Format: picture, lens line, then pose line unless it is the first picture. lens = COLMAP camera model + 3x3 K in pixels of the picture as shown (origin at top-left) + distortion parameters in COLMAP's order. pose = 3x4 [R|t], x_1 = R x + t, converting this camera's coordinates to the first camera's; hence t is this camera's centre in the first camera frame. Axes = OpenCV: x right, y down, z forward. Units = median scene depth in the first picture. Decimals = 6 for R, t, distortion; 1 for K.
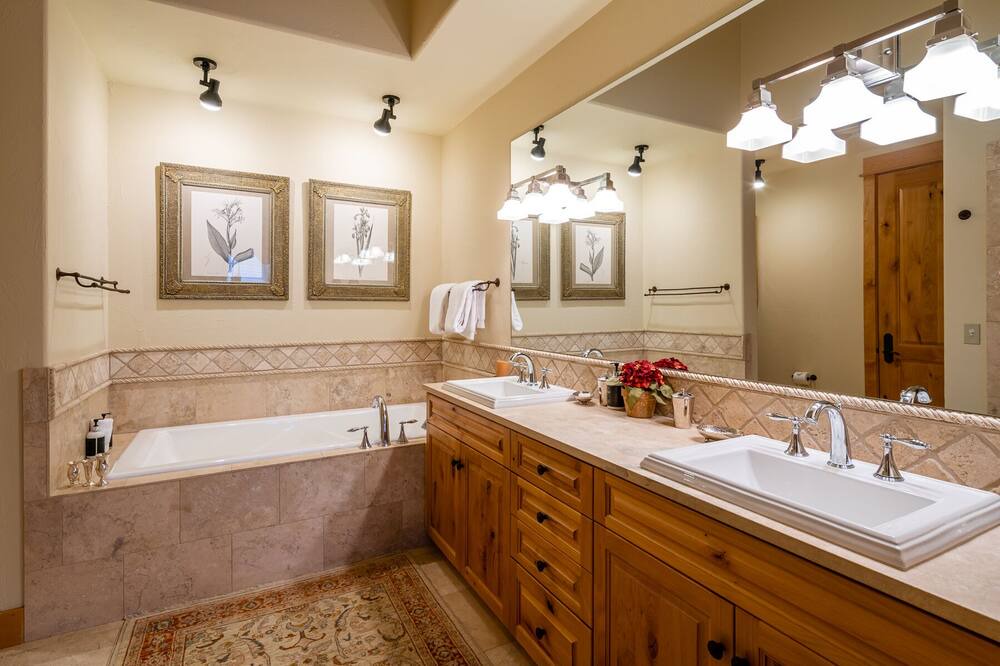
lens RADIAL K [[502.8, 0, 499.8], [0, 502.8, 305.3], [0, 0, 1]] dist [0.004389, -0.003084]
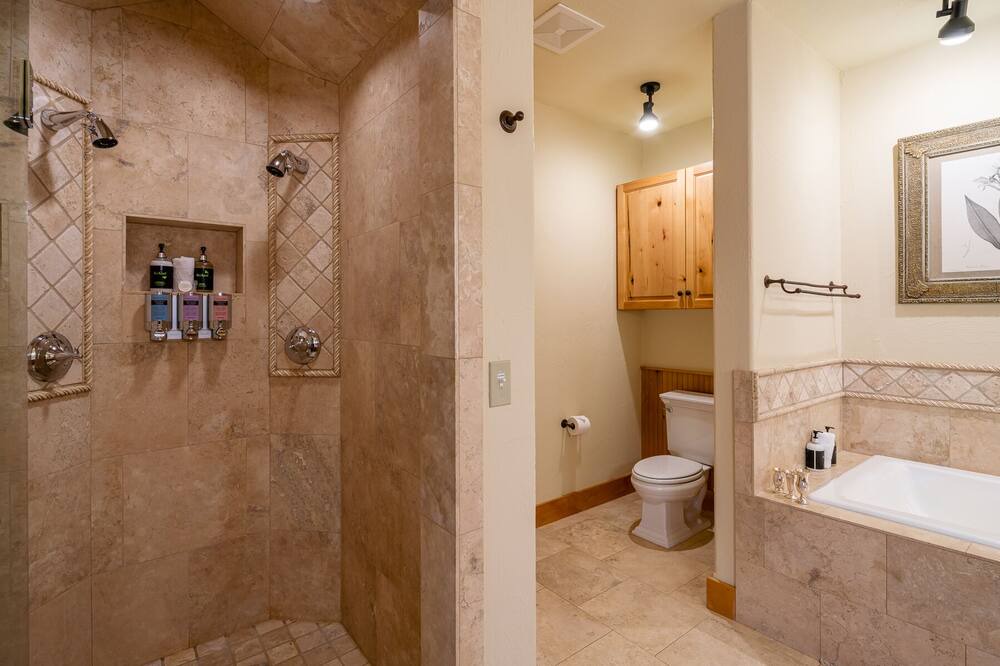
lens RADIAL K [[491.3, 0, 466.9], [0, 491.3, 313.5], [0, 0, 1]] dist [-0.002821, -0.002289]
pose [[0.163319, 0.000350, -0.986573, 0.008434], [0.004152, 0.999991, 0.001042, -0.000237], [0.986565, -0.004266, 0.163316, 0.199747]]
